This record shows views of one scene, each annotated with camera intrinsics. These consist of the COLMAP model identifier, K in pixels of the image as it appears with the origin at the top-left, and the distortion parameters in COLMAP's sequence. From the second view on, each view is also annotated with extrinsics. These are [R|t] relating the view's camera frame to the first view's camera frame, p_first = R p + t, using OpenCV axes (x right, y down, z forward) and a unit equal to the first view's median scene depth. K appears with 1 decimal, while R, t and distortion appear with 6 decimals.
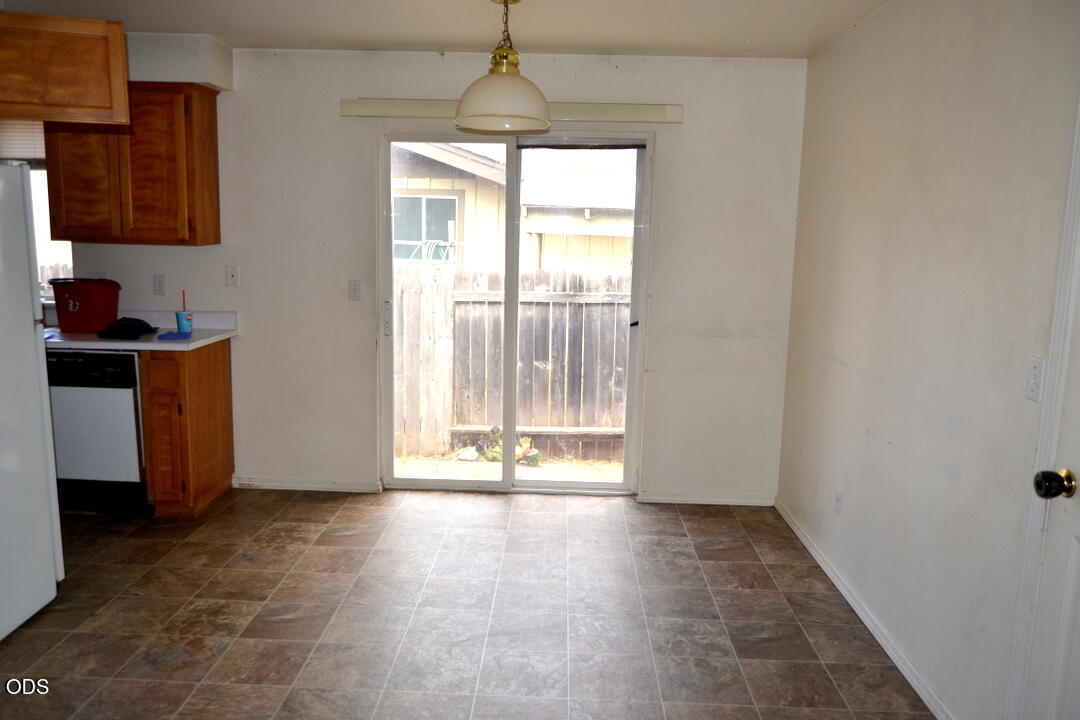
lens RADIAL K [[863.7, 0, 540.6], [0, 863.7, 360.5], [0, 0, 1]] dist [-0.006913, -0.002576]
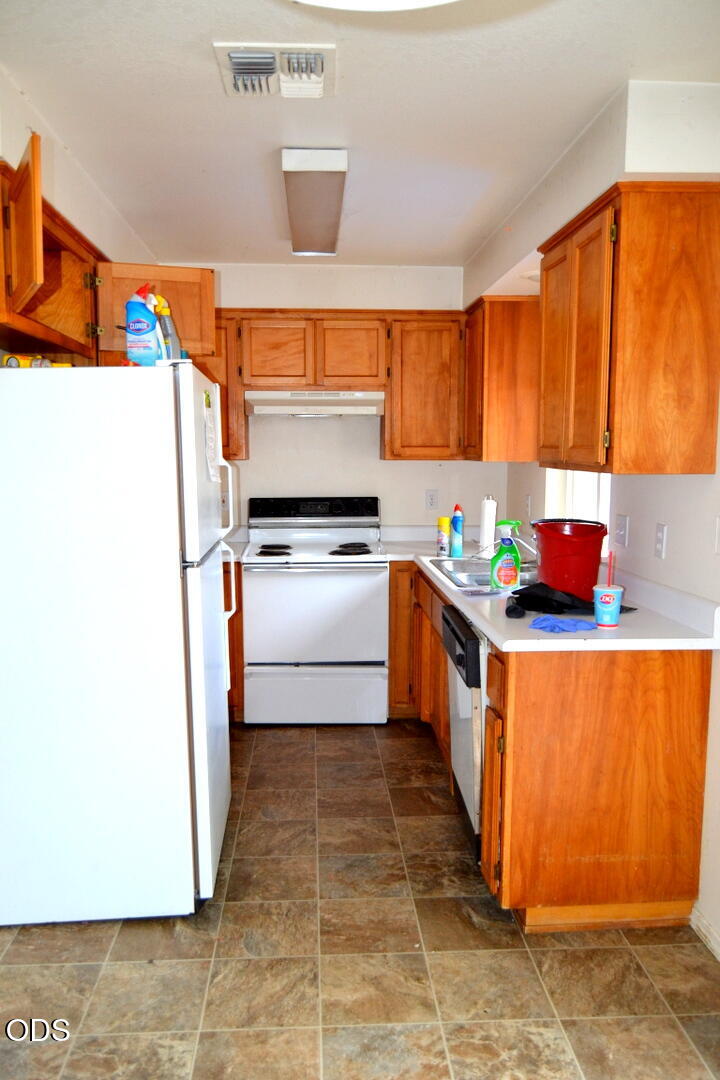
lens RADIAL K [[863.7, 0, 359.2], [0, 863.7, 542.4], [0, 0, 1]] dist [-0.006913, -0.002576]
pose [[0.092191, 0.095981, -0.991105, 0.169626], [-0.156202, 0.984414, 0.080804, -0.126432], [0.983413, 0.147363, 0.105746, 0.902475]]
